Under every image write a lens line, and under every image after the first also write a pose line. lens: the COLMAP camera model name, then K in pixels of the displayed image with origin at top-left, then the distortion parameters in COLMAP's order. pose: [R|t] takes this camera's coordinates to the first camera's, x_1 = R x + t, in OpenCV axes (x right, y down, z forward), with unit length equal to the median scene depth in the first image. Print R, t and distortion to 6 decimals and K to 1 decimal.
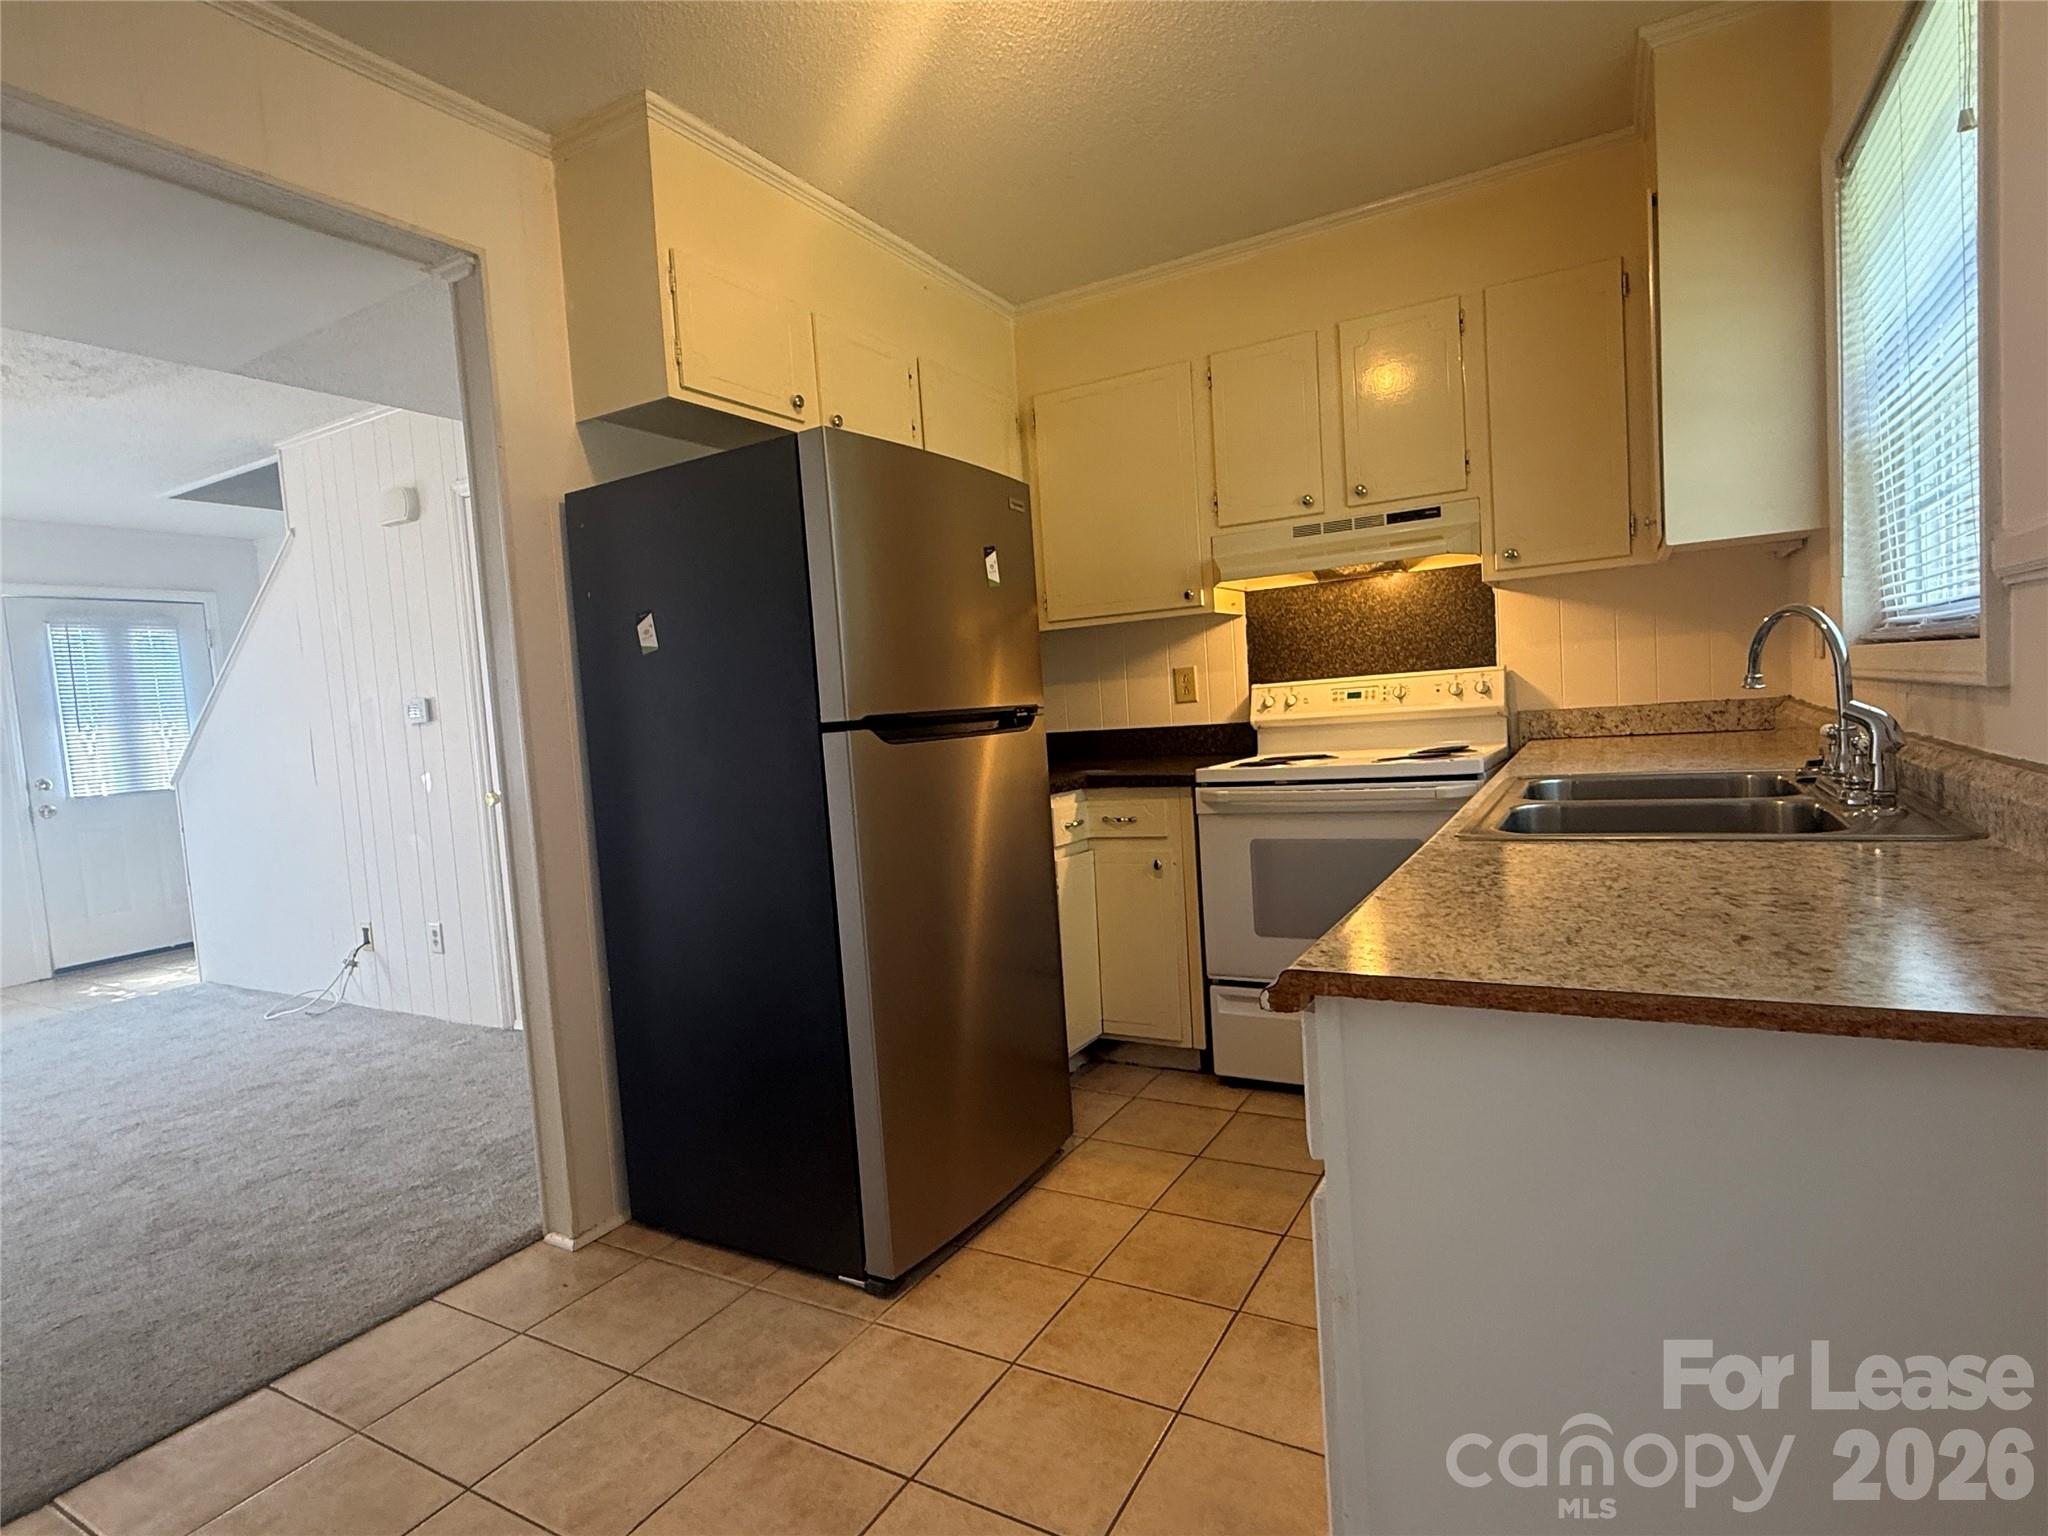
lens RADIAL K [[1050.1, 0, 1020.8], [0, 1050.1, 765.1], [0, 0, 1]] dist [-0.001780, -0.001225]
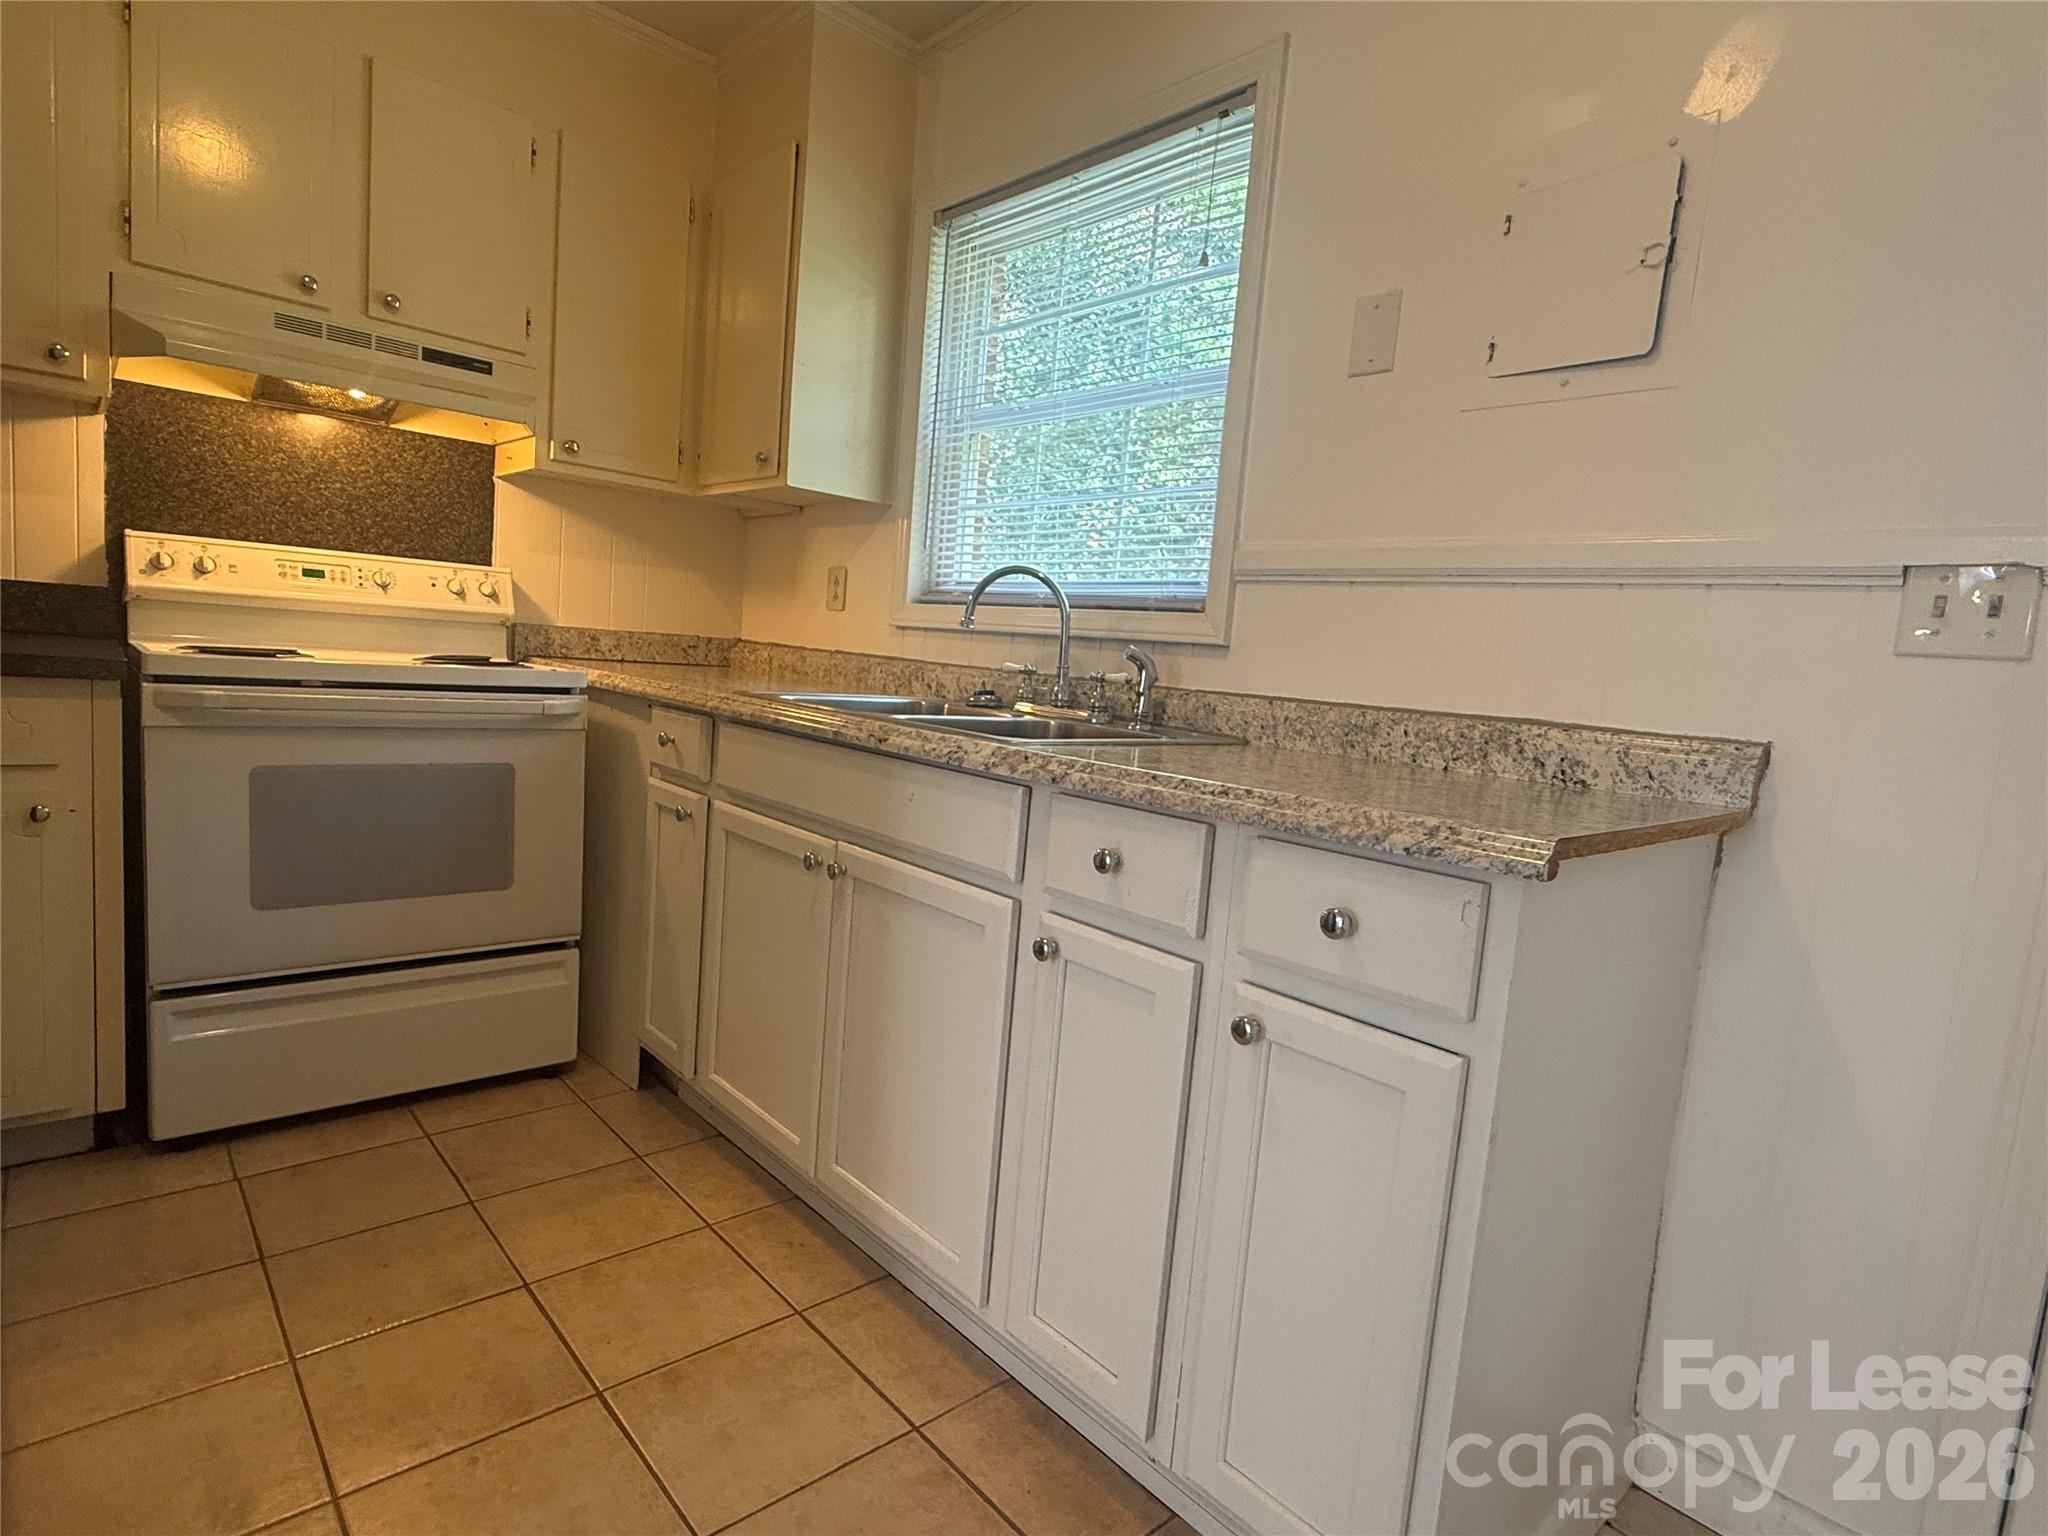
lens RADIAL K [[1050.1, 0, 1011.8], [0, 1050.1, 766.2], [0, 0, 1]] dist [-0.001780, -0.001225]
pose [[0.310078, -0.004399, 0.950701, -0.234689], [-0.046346, 0.998730, 0.019738, 0.032071], [-0.949581, -0.050181, 0.309481, 0.307237]]
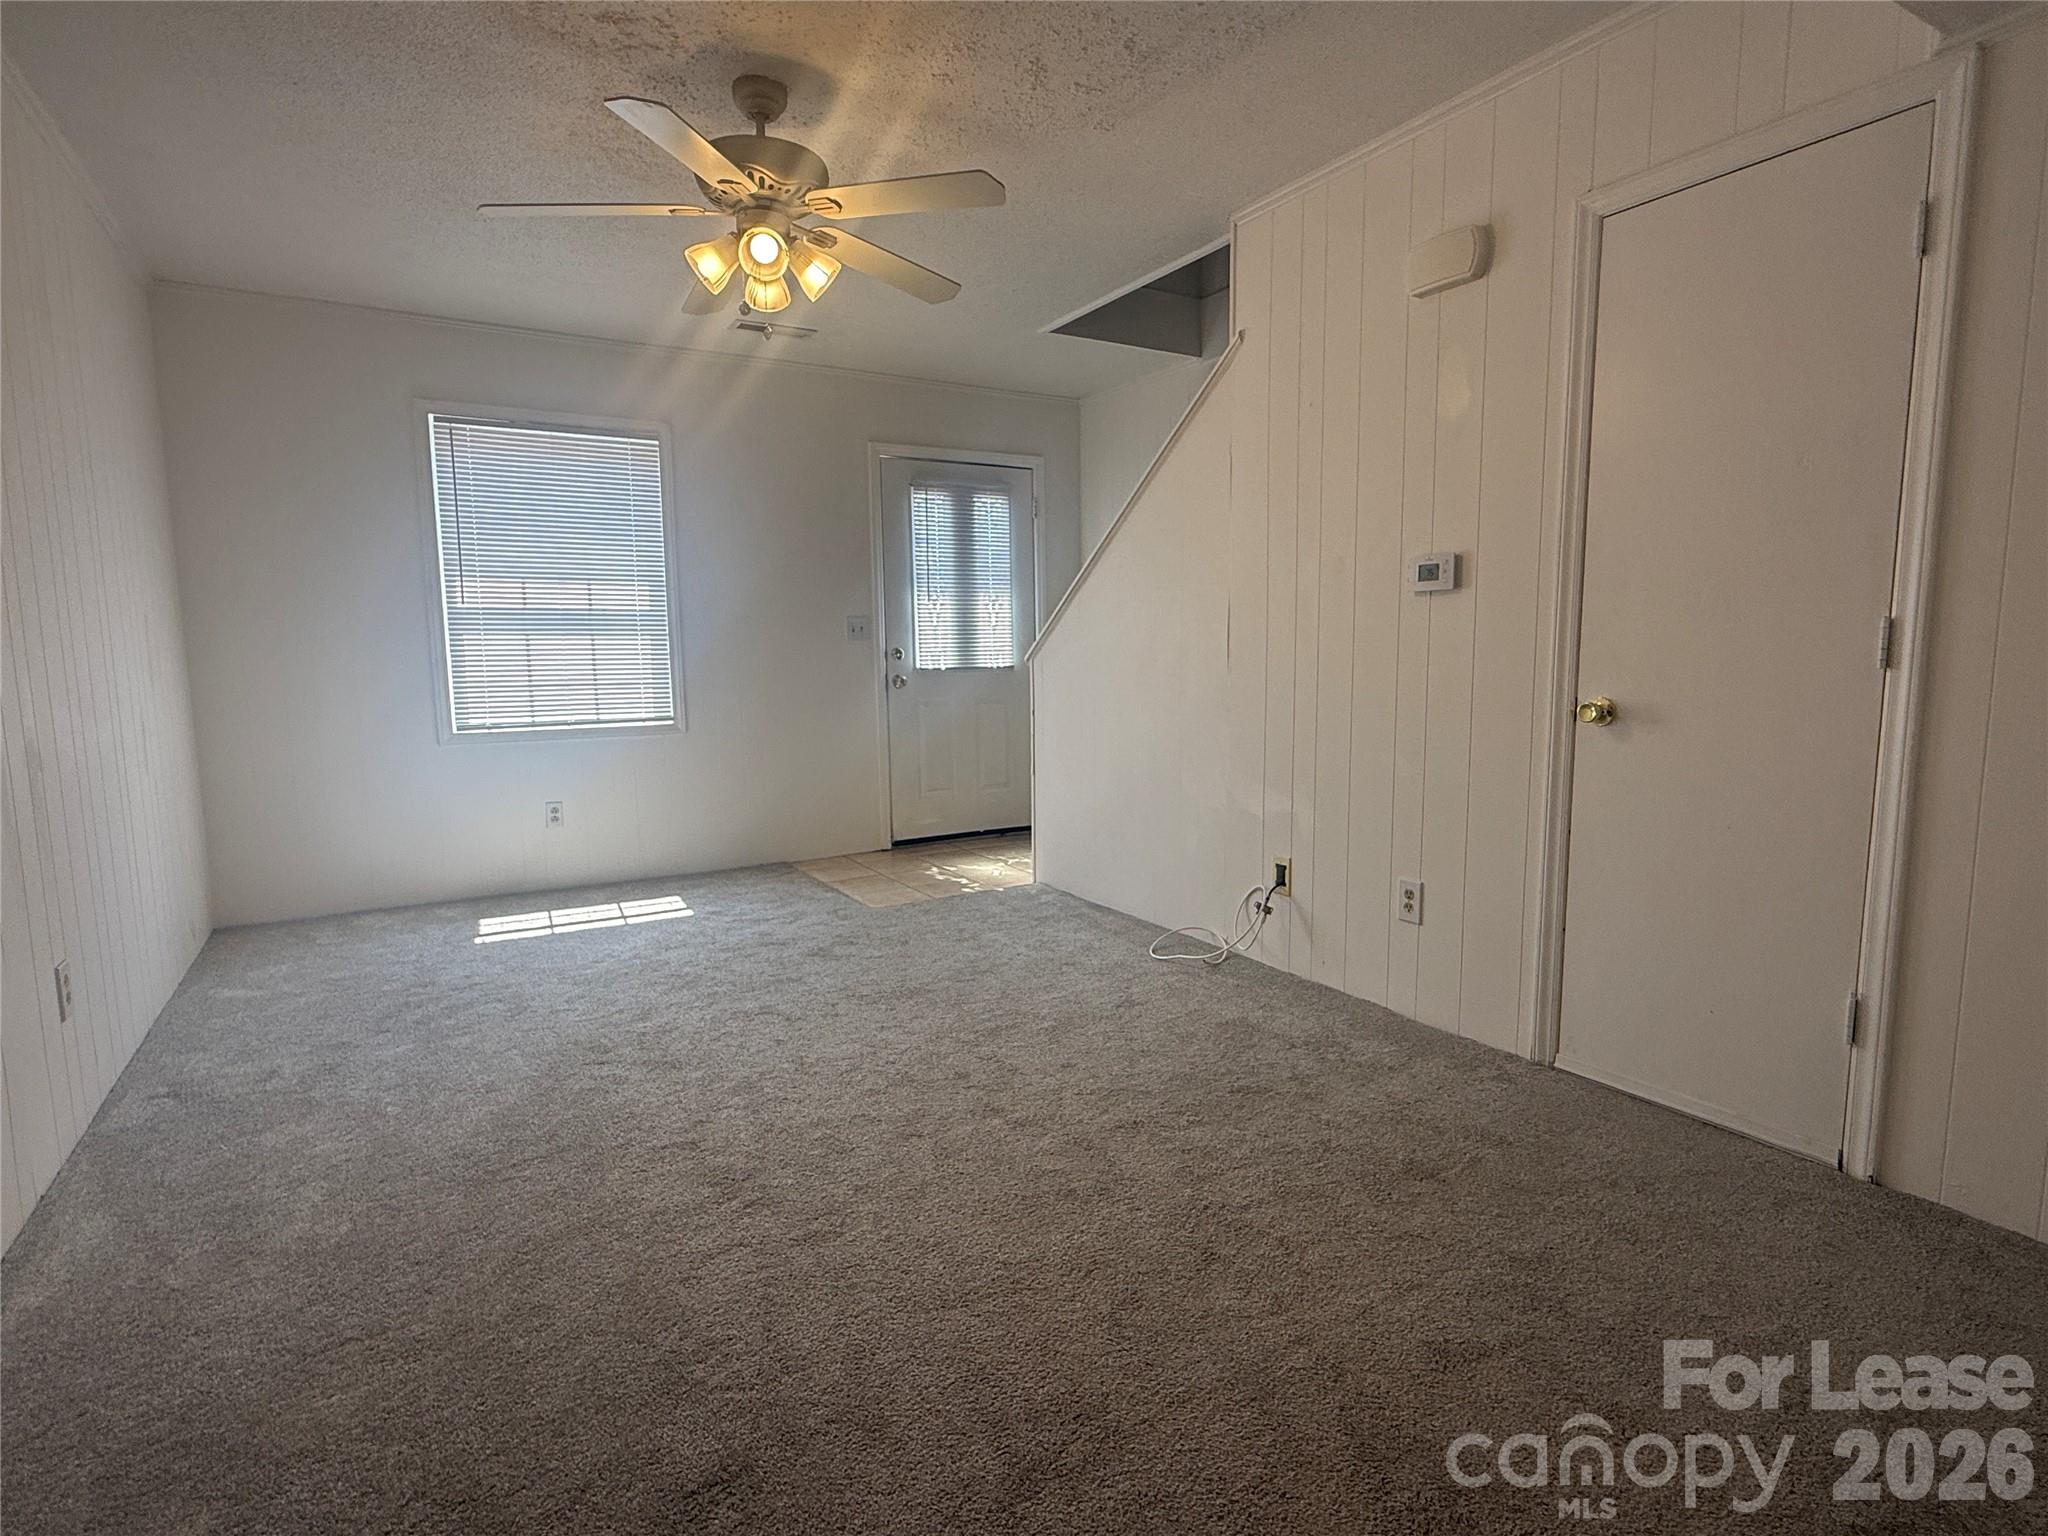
lens RADIAL K [[1050.1, 0, 1040.6], [0, 1050.1, 769.0], [0, 0, 1]] dist [-0.001780, -0.001225]
pose [[0.872848, 0.114519, -0.474365, -0.556698], [-0.078165, 0.992333, 0.095740, 0.035314], [0.481692, -0.046488, 0.875107, 0.330895]]
